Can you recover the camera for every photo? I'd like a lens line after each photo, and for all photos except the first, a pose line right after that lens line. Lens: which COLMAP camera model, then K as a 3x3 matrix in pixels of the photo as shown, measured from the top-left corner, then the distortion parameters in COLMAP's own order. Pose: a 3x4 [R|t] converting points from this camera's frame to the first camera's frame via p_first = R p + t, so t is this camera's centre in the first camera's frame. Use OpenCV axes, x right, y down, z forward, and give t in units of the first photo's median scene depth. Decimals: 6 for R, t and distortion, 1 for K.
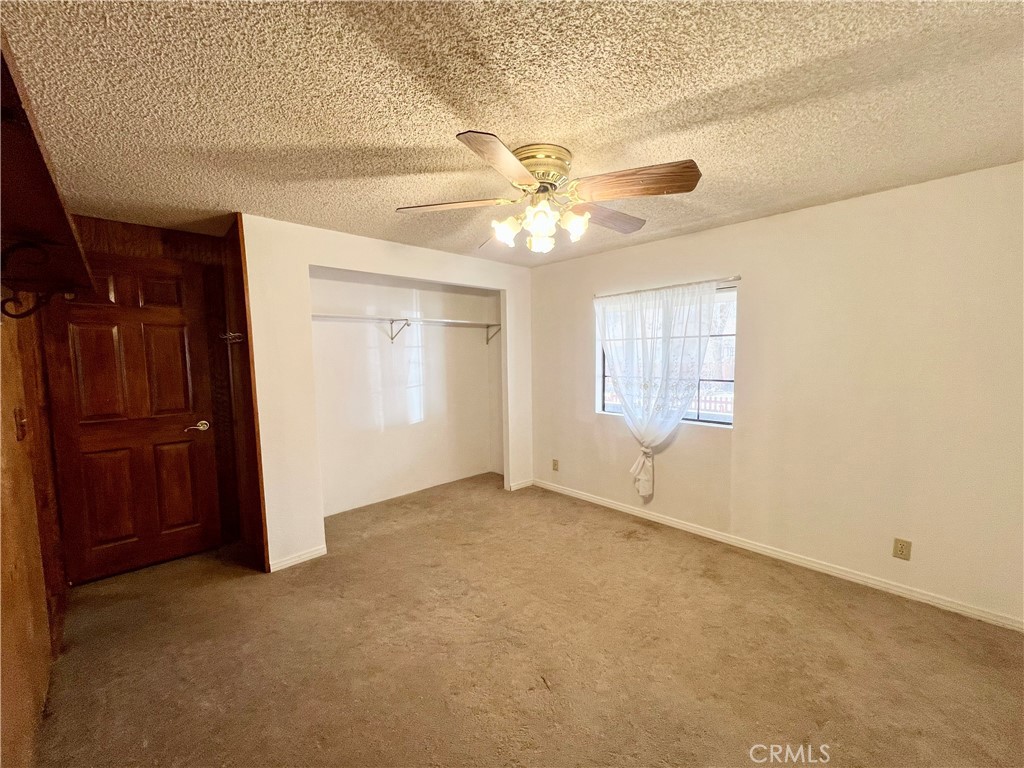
lens RADIAL K [[411.5, 0, 512.0], [0, 411.5, 384.0], [0, 0, 1]] dist [-0.001449, -0.000036]
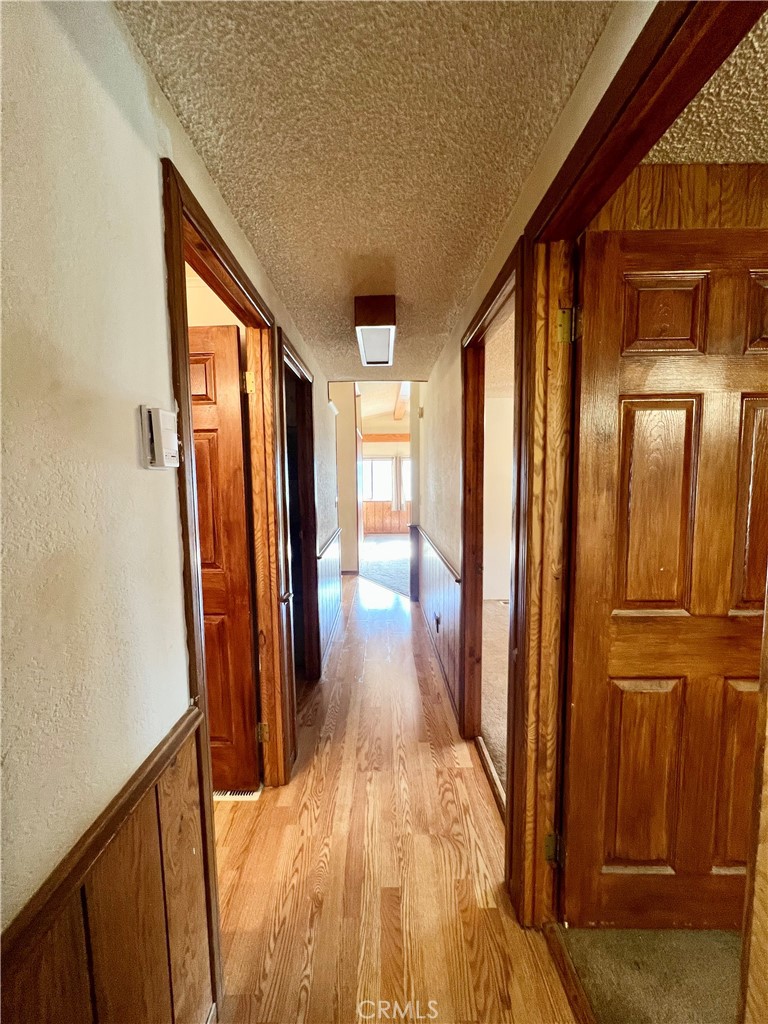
lens RADIAL K [[411.5, 0, 384.0], [0, 411.5, 512.0], [0, 0, 1]] dist [-0.001449, -0.000036]
pose [[0.729186, 0.069170, -0.680810, -0.879477], [-0.052568, 0.997601, 0.045053, -0.027681], [0.682293, 0.002937, 0.731073, 0.451556]]
